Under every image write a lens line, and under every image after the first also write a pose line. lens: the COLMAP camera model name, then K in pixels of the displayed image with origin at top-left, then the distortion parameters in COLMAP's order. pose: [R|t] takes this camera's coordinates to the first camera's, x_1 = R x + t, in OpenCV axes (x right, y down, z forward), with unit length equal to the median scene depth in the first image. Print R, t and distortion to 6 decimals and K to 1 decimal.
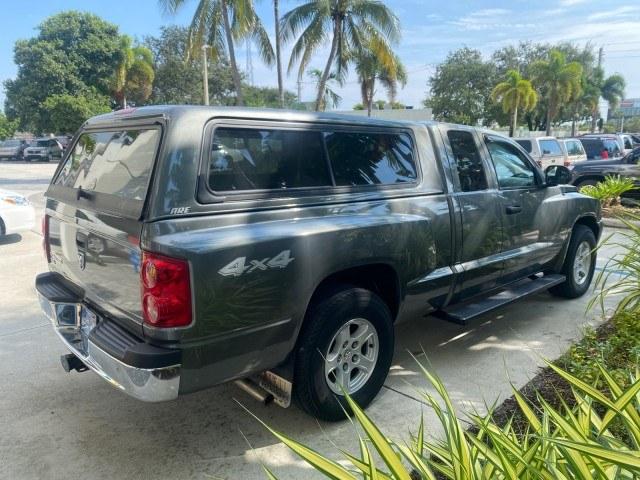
lens RADIAL K [[493.6, 0, 319.5], [0, 493.6, 235.0], [0, 0, 1]] dist [0.023916, -0.025896]
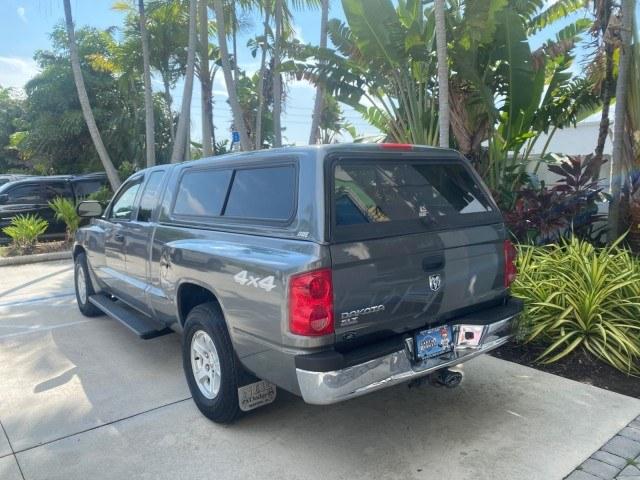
lens RADIAL K [[493.6, 0, 321.2], [0, 493.6, 239.9], [0, 0, 1]] dist [0.023916, -0.025896]
pose [[0.082288, -0.118313, 0.989561, -0.086695], [0.196827, 0.975301, 0.100240, -0.011163], [-0.976979, 0.186523, 0.103542, 0.061676]]
